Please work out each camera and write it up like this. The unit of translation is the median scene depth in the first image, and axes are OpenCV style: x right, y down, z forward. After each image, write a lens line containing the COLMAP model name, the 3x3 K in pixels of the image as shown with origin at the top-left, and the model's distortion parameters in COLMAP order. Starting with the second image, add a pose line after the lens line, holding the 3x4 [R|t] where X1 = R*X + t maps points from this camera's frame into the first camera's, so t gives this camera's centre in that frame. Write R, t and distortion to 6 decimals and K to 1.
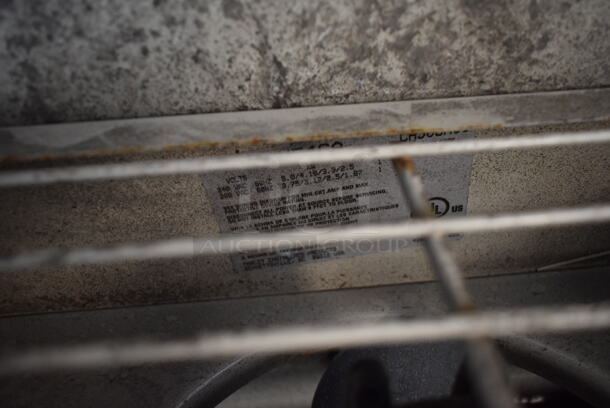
lens RADIAL K [[467.9, 0, 305.0], [0, 467.9, 204.0], [0, 0, 1]] dist [-0.010089, 0.004820]
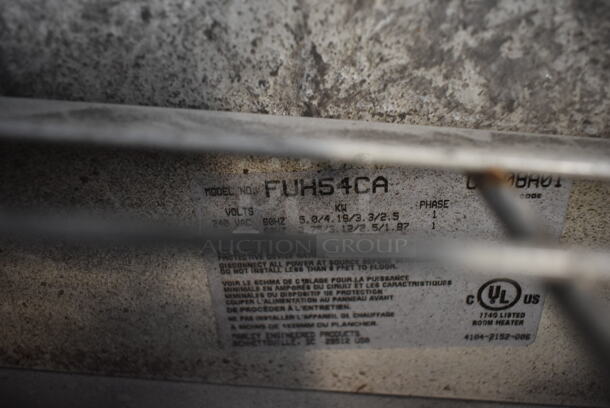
lens RADIAL K [[467.9, 0, 305.0], [0, 467.9, 204.0], [0, 0, 1]] dist [-0.010089, 0.004820]
pose [[0.989029, 0.133560, -0.063120, 0.002473], [-0.143972, 0.967180, -0.209370, 0.086139], [0.033085, 0.216160, 0.975797, 0.312386]]
